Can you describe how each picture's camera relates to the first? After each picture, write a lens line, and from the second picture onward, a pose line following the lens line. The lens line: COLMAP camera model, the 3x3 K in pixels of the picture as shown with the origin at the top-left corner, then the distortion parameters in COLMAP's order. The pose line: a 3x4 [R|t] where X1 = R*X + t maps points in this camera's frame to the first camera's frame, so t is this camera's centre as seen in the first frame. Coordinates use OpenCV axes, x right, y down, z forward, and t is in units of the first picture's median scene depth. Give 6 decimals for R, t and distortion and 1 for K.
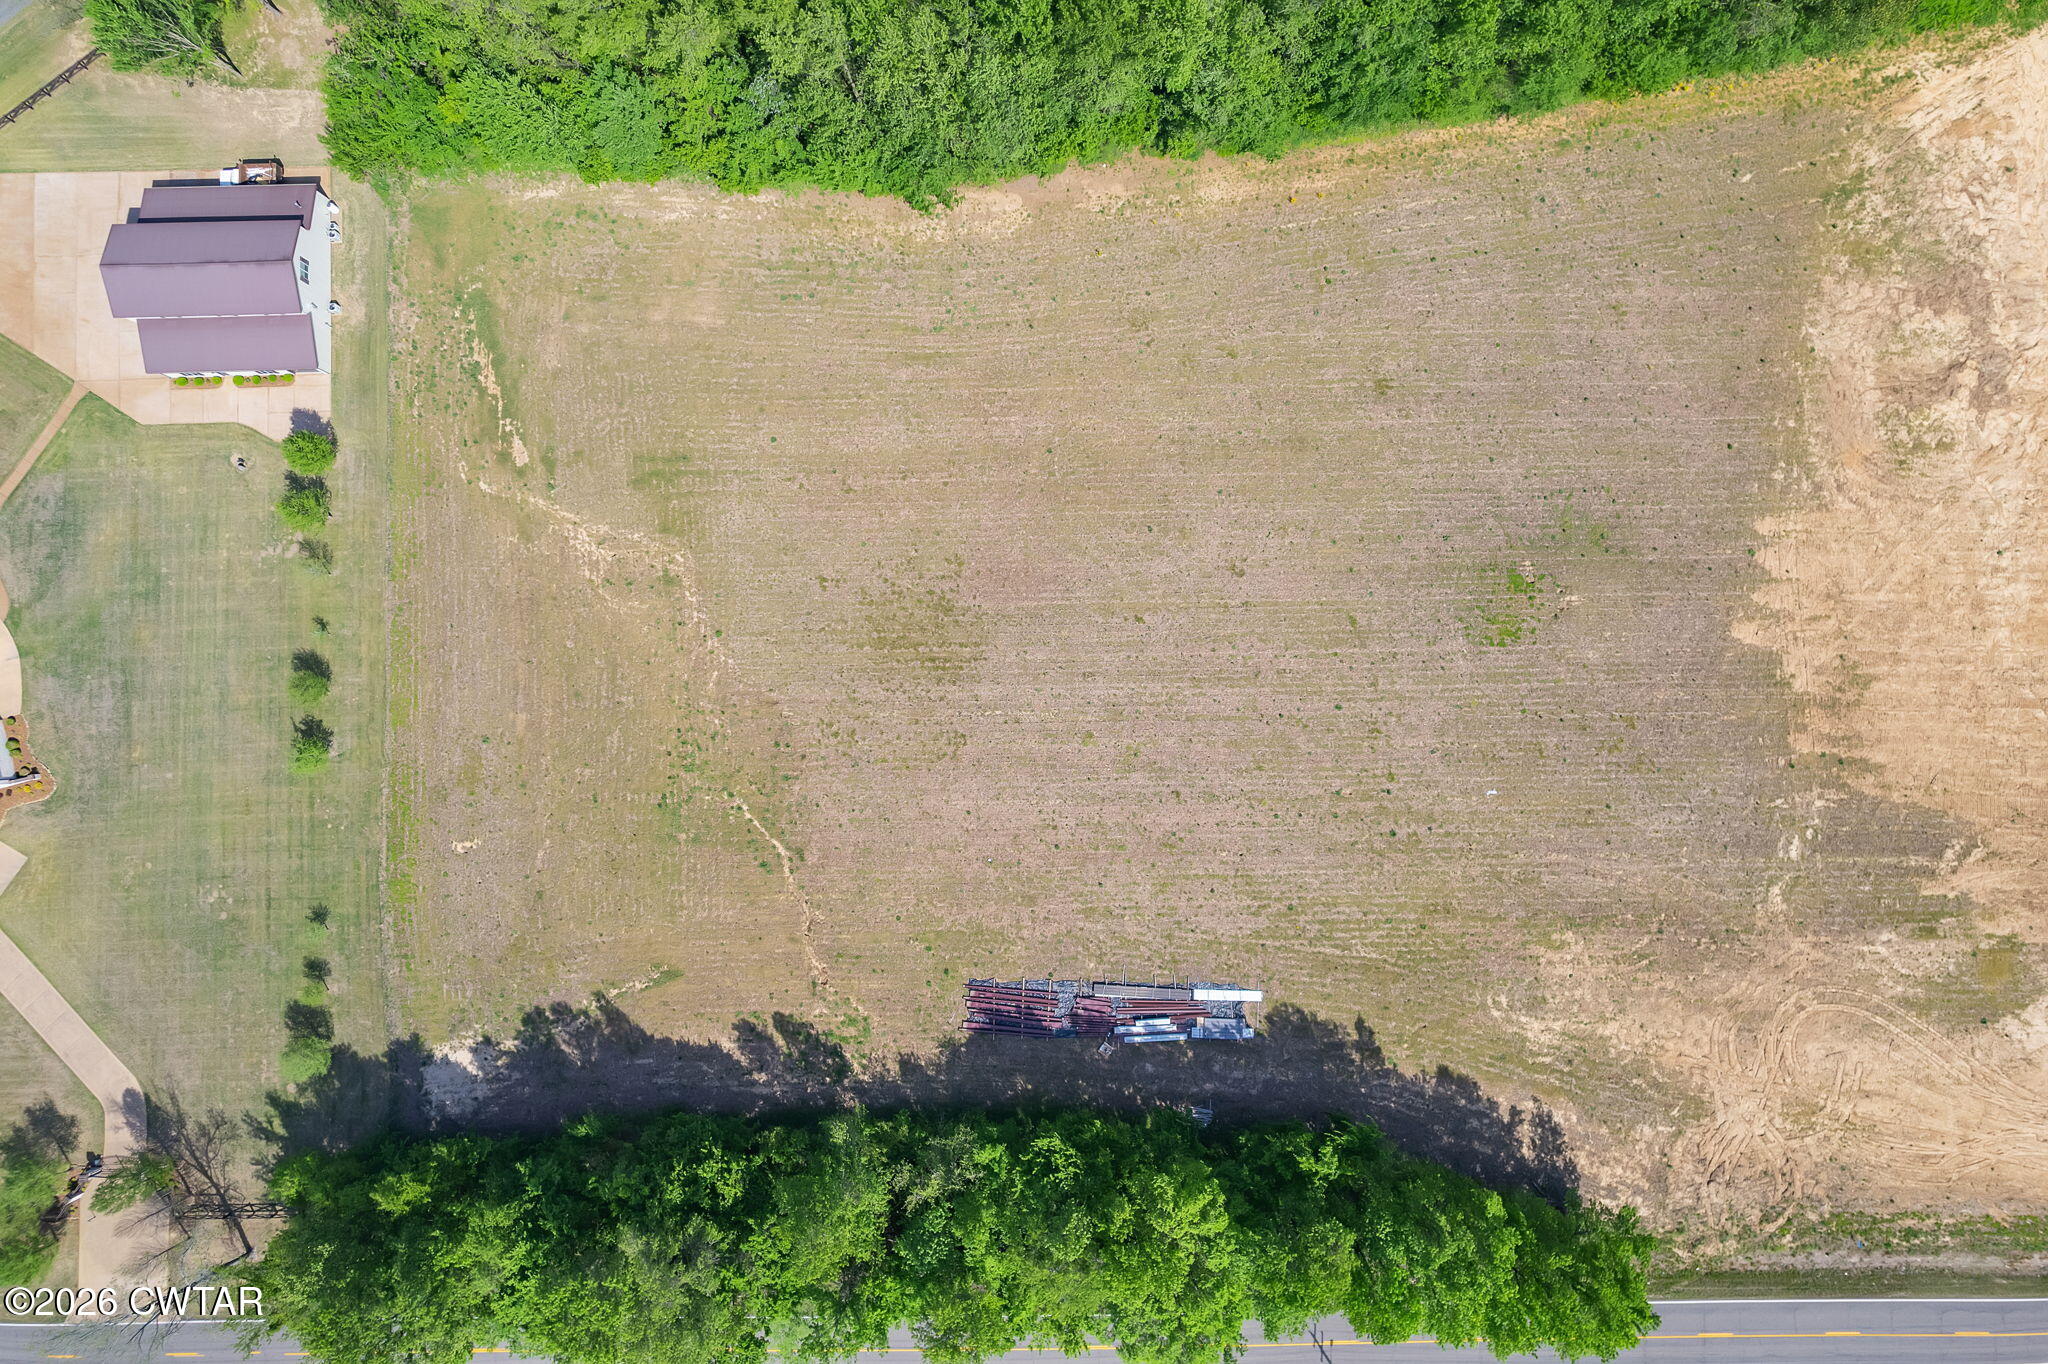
lens RADIAL K [[1334.6, 0, 1024.0], [0, 1334.6, 682.0], [0, 0, 1]] dist [-0.075941, 0.073866]
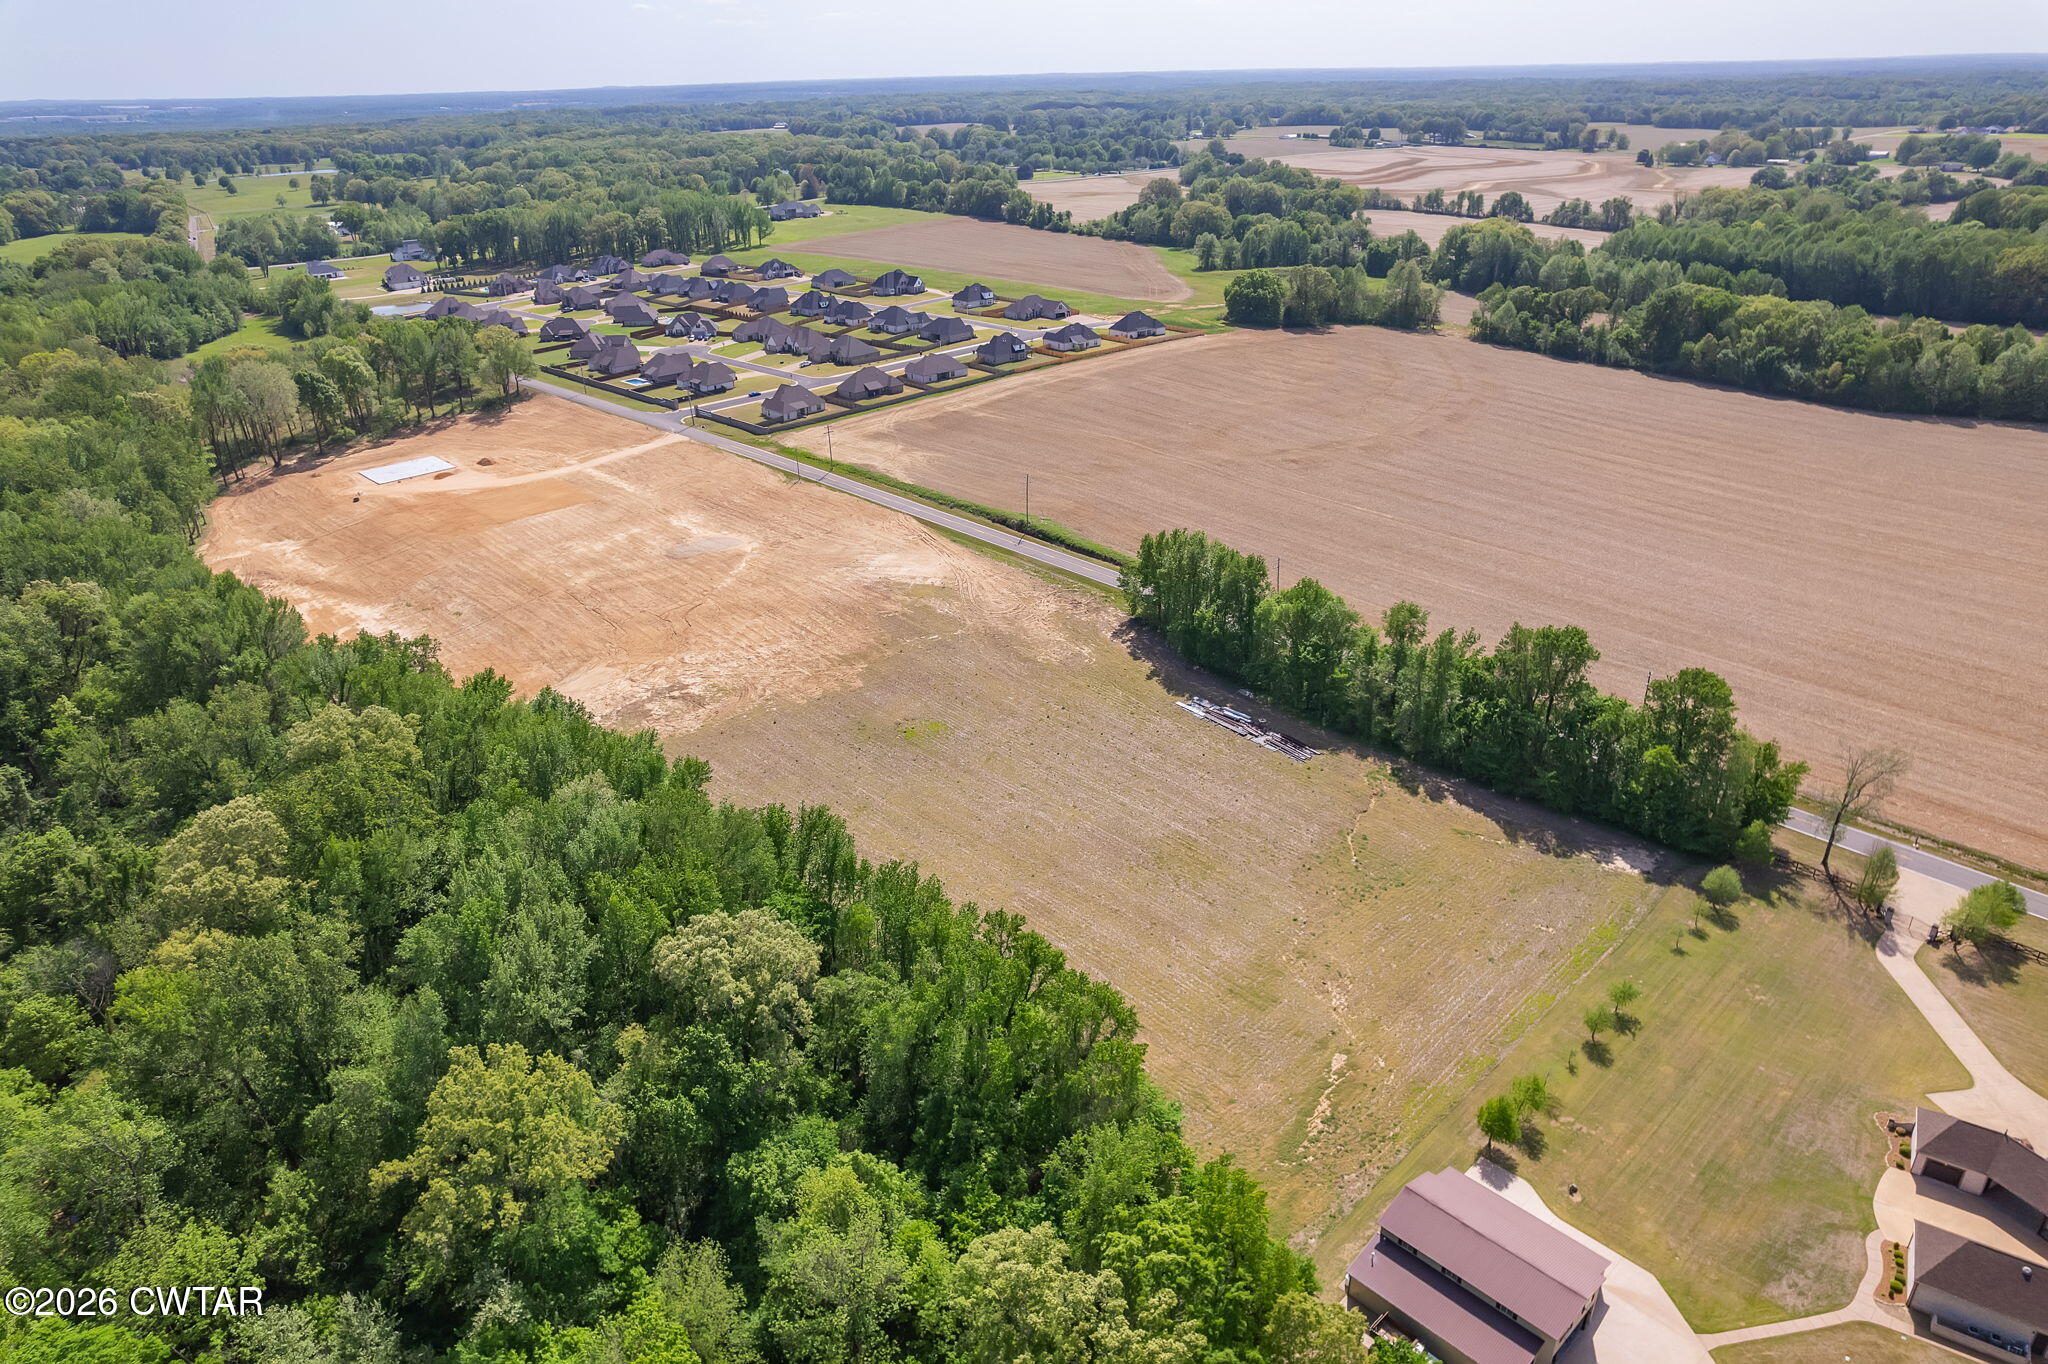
lens RADIAL K [[1312.8, 0, 1029.6], [0, 1312.8, 693.5], [0, 0, 1]] dist [-0.084819, 0.077233]
pose [[-0.670441, -0.294553, 0.680990, -0.905950], [0.741730, -0.289058, 0.605212, -0.998894], [0.018578, 0.910870, 0.412275, 0.235731]]
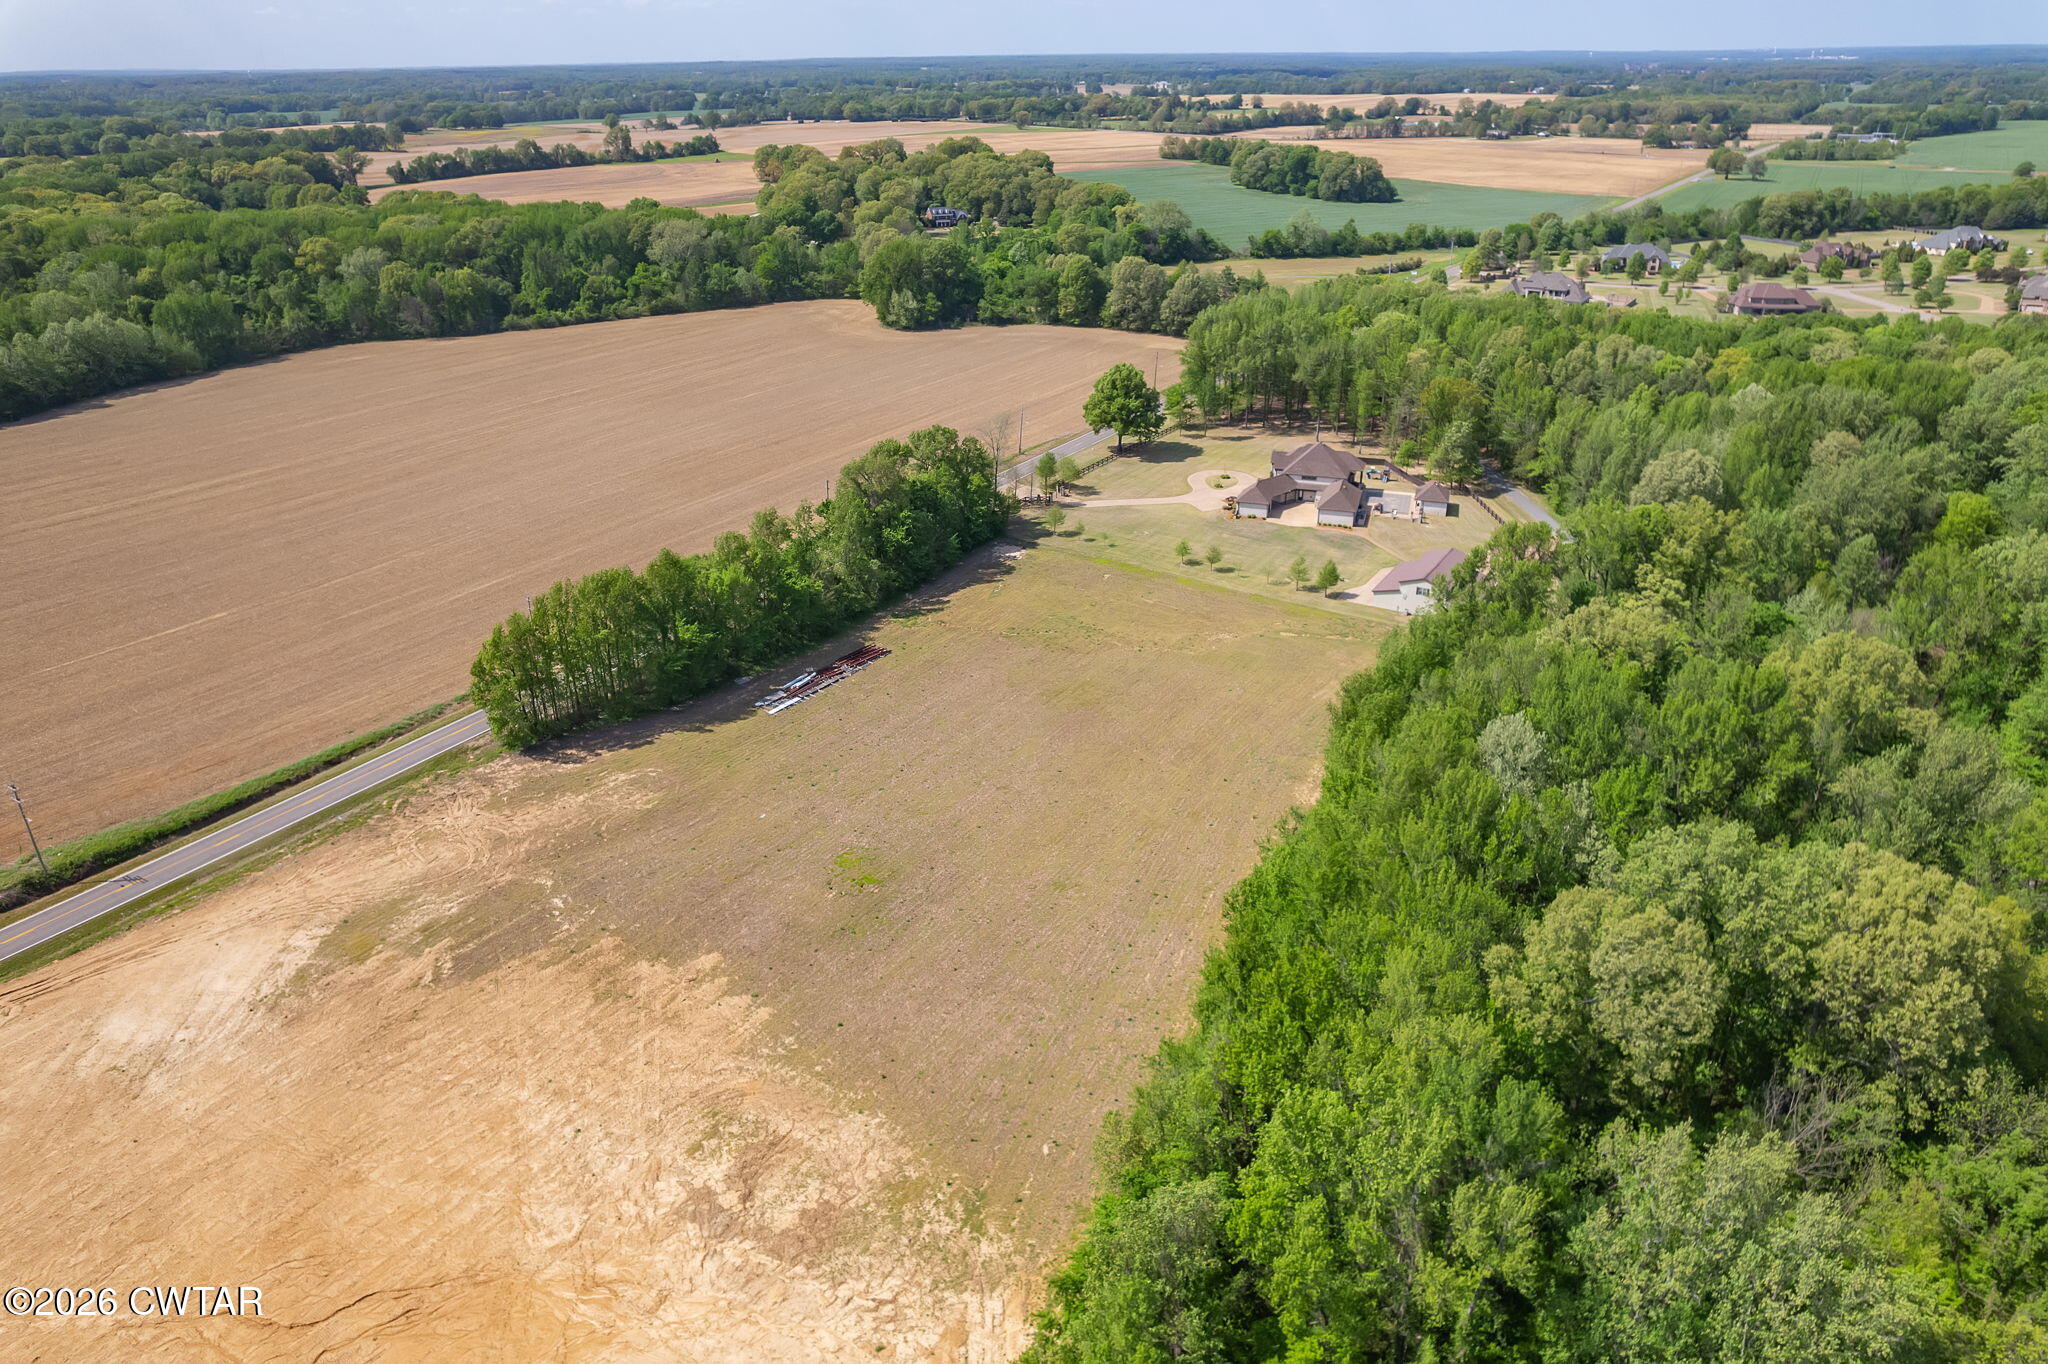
lens RADIAL K [[1312.8, 0, 1029.6], [0, 1312.8, 693.5], [0, 0, 1]] dist [-0.084819, 0.077233]
pose [[-0.542192, 0.393174, -0.742591, 1.146285], [-0.839462, -0.215099, 0.499035, -0.787156], [0.036477, 0.893950, 0.446680, 0.293354]]
